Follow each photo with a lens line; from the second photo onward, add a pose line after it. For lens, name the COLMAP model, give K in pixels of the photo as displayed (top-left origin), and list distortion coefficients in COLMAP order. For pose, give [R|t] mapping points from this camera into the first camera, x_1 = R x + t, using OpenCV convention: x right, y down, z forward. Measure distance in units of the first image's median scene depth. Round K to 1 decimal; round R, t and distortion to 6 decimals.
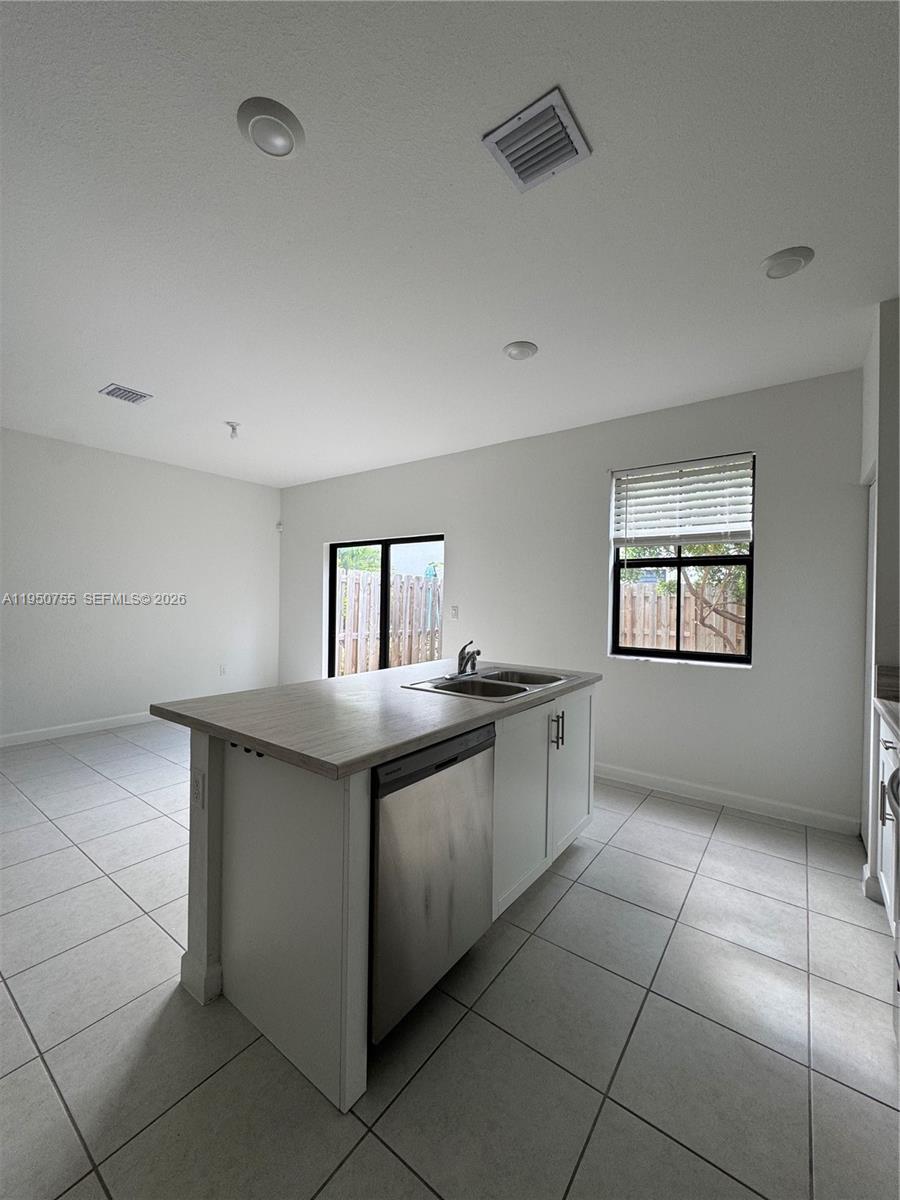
lens RADIAL K [[478.4, 0, 450.0], [0, 478.4, 600.0], [0, 0, 1]] dist [-0.000658, 0.000042]
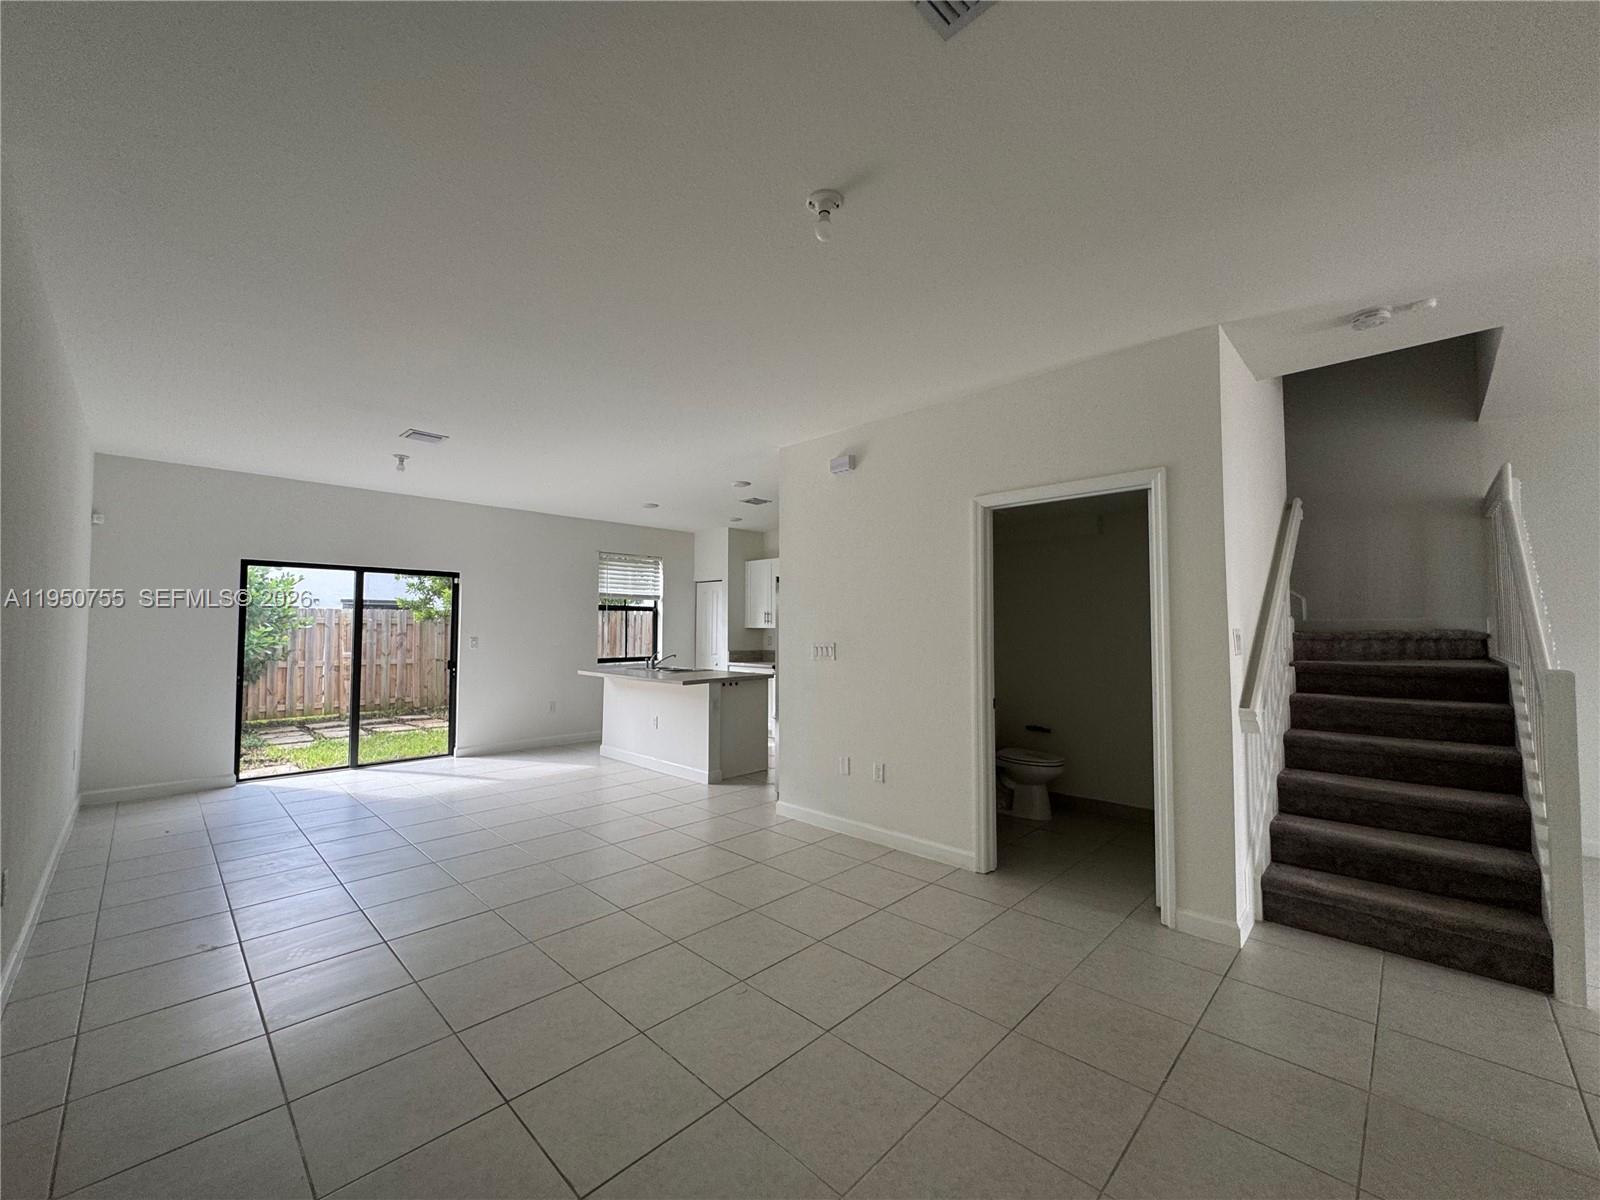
lens RADIAL K [[641.5, 0, 800.0], [0, 641.5, 600.0], [0, 0, 1]] dist [0.009799, 0.000254]
pose [[0.139117, 0.029081, 0.989849, -1.782005], [0.001693, 0.999560, -0.029604, -0.036513], [-0.990275, 0.005794, 0.139007, 0.008805]]
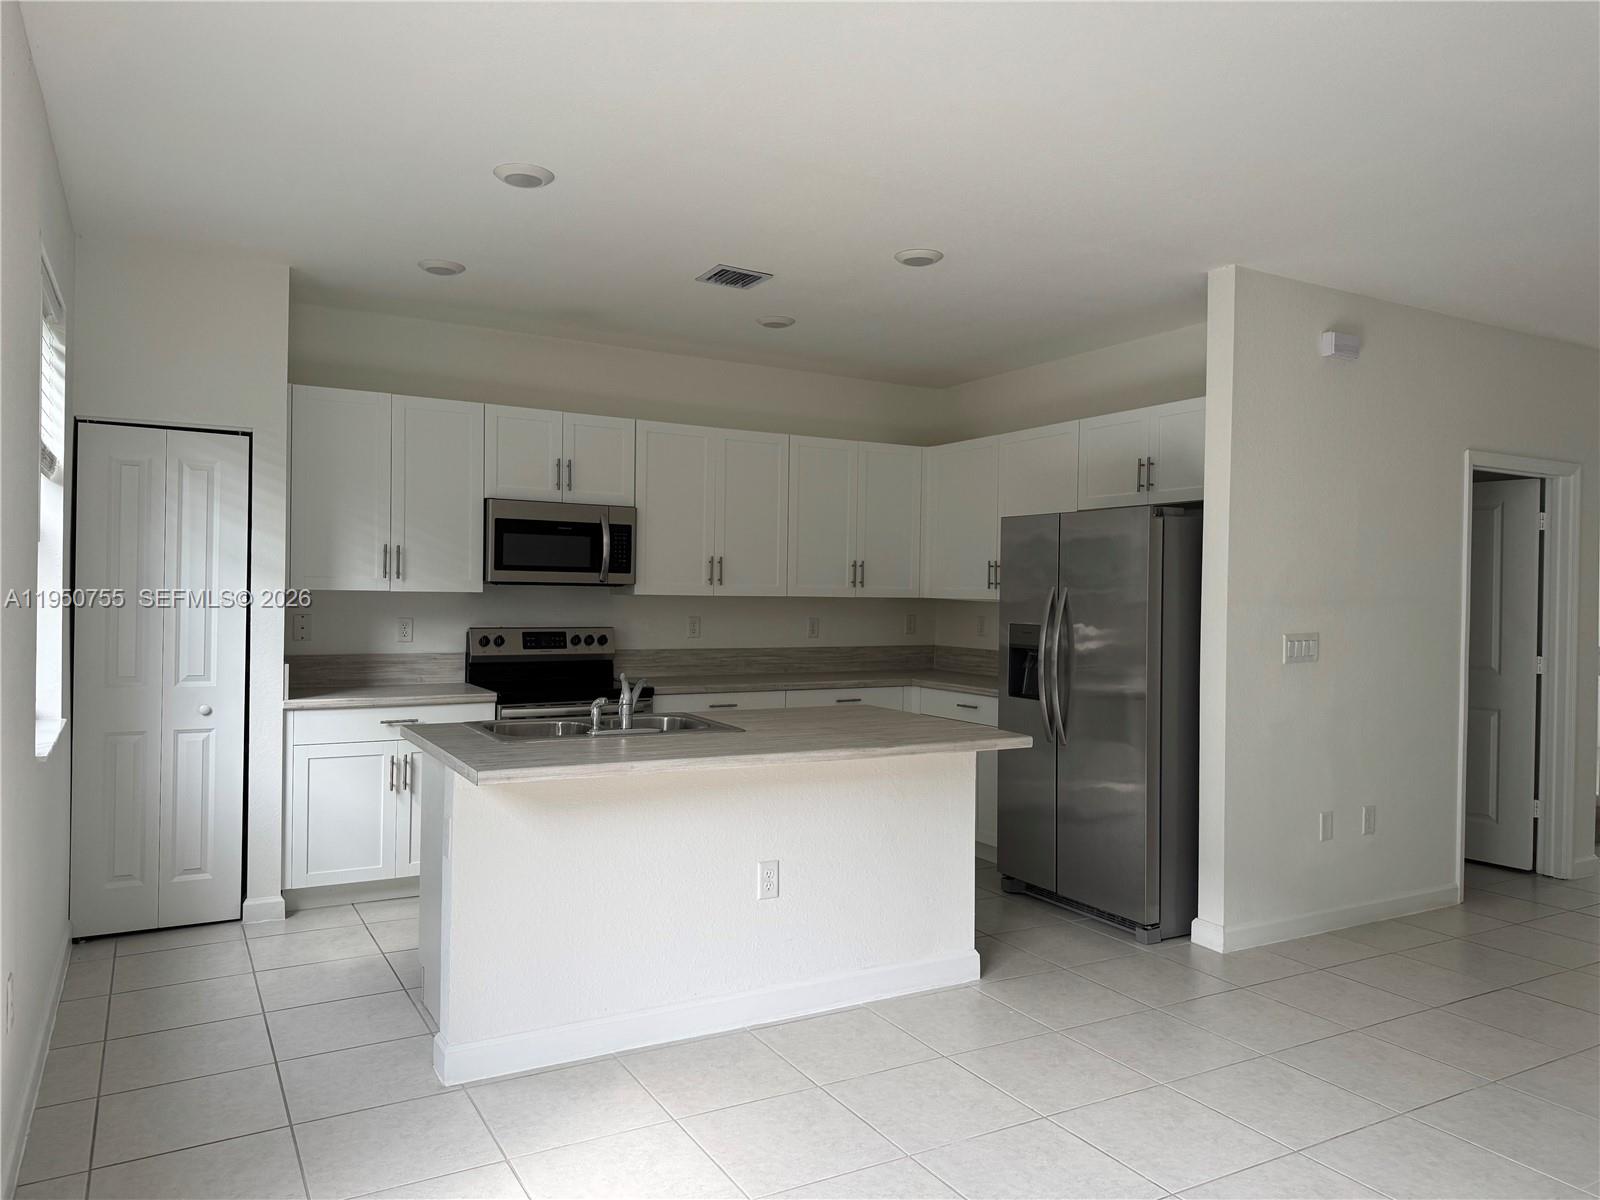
lens RADIAL K [[1110.3, 0, 800.0], [0, 1110.3, 600.0], [0, 0, 1]] dist [0.104938, -0.140896]
pose [[-0.915818, -0.034909, 0.400074, -0.531118], [-0.030674, 0.999385, 0.016986, -0.032915], [-0.400421, 0.003284, -0.916325, 1.571282]]
